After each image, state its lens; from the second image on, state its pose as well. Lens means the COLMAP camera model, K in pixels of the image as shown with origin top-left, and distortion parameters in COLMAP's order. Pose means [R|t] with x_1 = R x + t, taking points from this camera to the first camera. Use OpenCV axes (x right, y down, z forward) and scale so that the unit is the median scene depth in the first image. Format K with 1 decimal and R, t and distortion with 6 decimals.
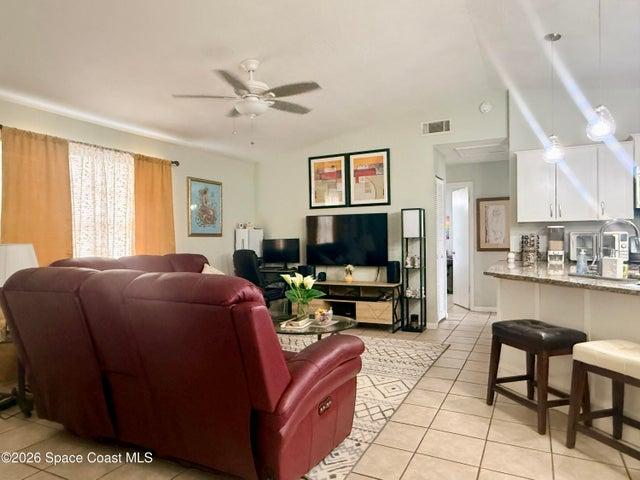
lens RADIAL K [[432.3, 0, 318.7], [0, 432.3, 241.3], [0, 0, 1]] dist [0.002889, -0.000024]
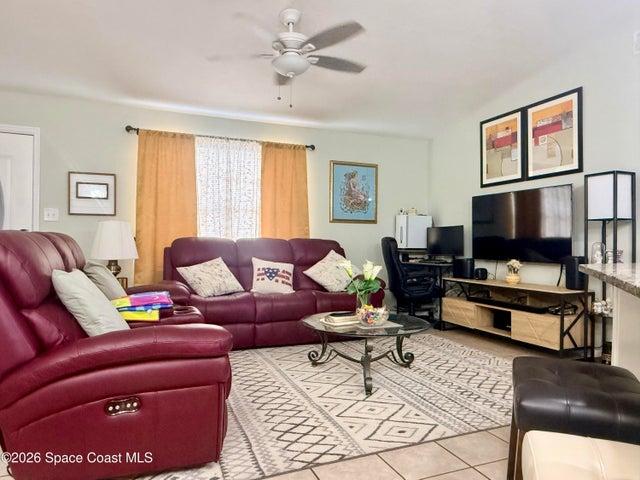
lens RADIAL K [[432.3, 0, 316.2], [0, 432.3, 239.4], [0, 0, 1]] dist [0.002889, -0.000024]
pose [[0.757358, 0.014483, -0.652839, 0.307011], [-0.019035, 0.999819, 0.000097, 0.028170], [0.652722, 0.012353, 0.757496, 0.246502]]
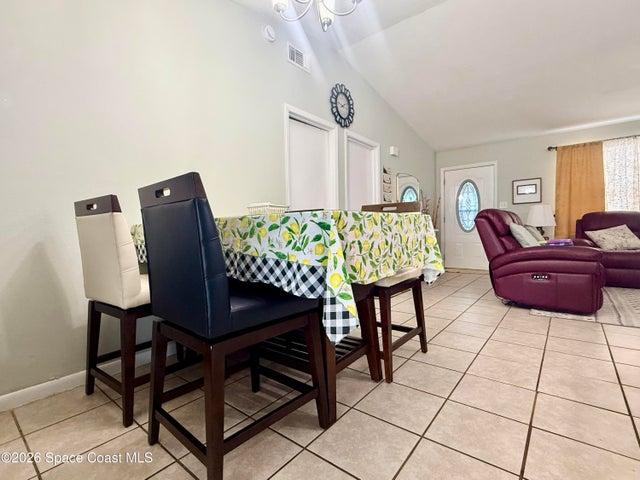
lens RADIAL K [[306.8, 0, 316.9], [0, 306.8, 241.0], [0, 0, 1]] dist [-0.003086, 0.000278]
pose [[-0.217967, 0.045884, -0.974877, 0.591721], [0.020635, 0.998888, 0.042401, 0.056610], [0.975738, -0.010874, -0.218671, 0.134093]]
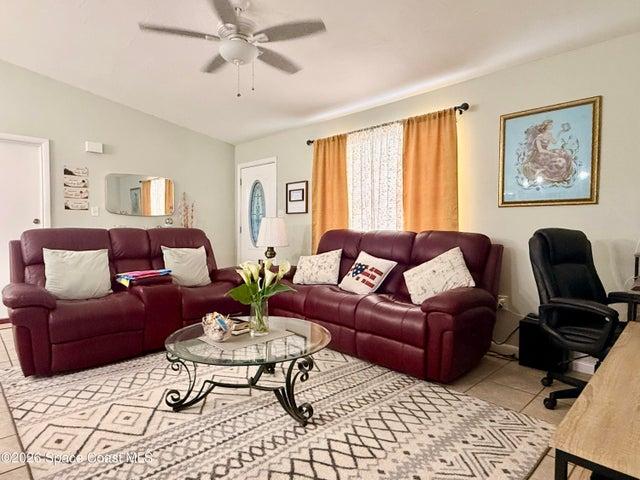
lens RADIAL K [[372.6, 0, 317.9], [0, 372.6, 237.5], [0, 0, 1]] dist [-0.000363, 0.000892]
pose [[-0.333484, 0.032642, -0.942190, 0.329995], [-0.007632, 0.999274, 0.037321, 0.016333], [0.942725, 0.019637, -0.332993, 0.926314]]
